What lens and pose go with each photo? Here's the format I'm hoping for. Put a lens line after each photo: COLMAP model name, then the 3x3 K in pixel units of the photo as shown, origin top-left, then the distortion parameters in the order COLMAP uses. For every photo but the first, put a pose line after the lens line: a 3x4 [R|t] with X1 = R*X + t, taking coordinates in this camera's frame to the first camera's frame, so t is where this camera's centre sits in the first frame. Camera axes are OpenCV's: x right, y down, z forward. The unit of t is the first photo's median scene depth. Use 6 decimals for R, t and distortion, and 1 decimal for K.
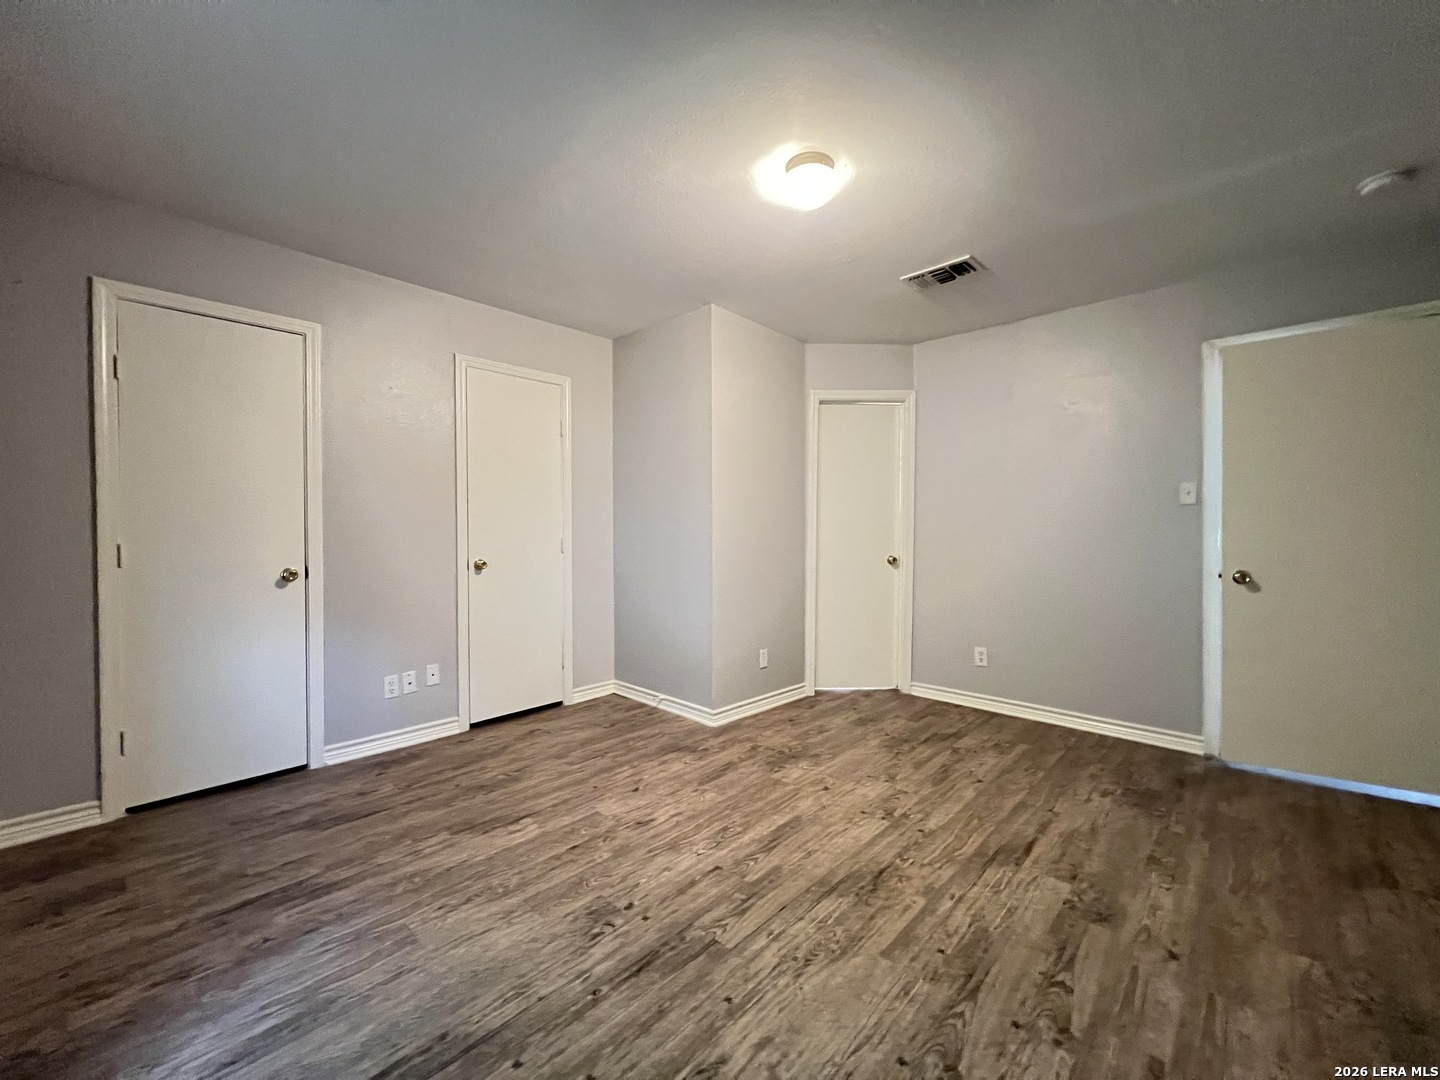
lens RADIAL K [[576.5, 0, 722.7], [0, 576.5, 536.4], [0, 0, 1]] dist [-0.001145, 0.000357]
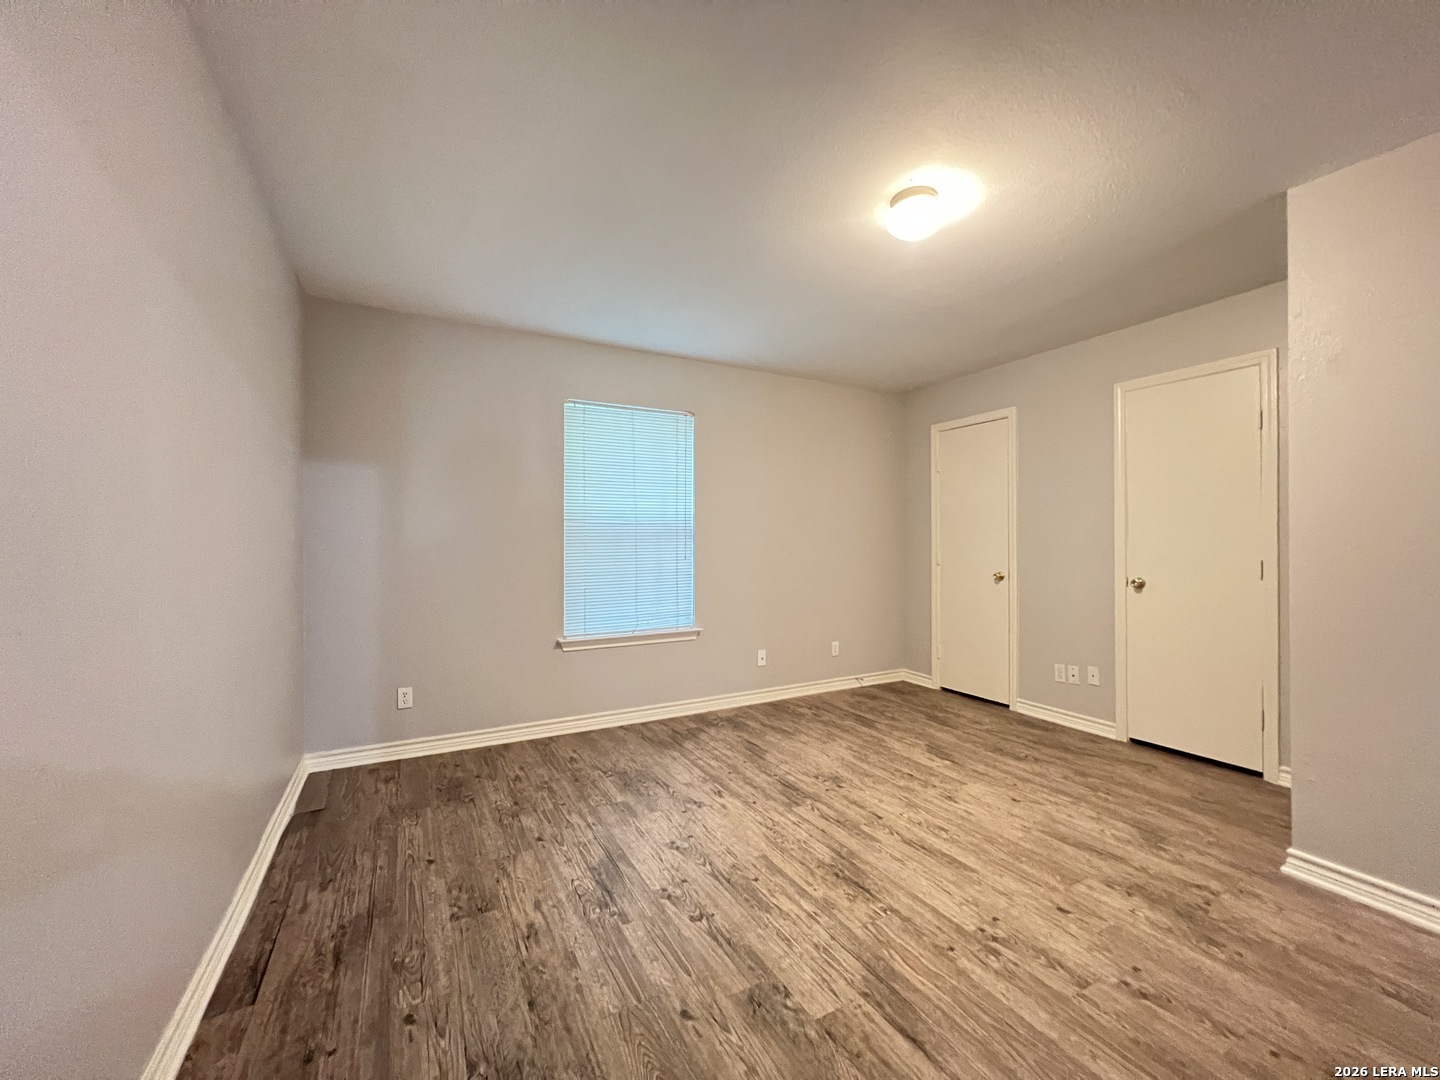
lens RADIAL K [[576.5, 0, 718.2], [0, 576.5, 541.5], [0, 0, 1]] dist [-0.001145, 0.000357]
pose [[-0.311409, -0.002269, -0.950273, 1.134277], [-0.015477, 0.999877, 0.002684, -0.022357], [0.950150, 0.015544, -0.311406, 0.914308]]
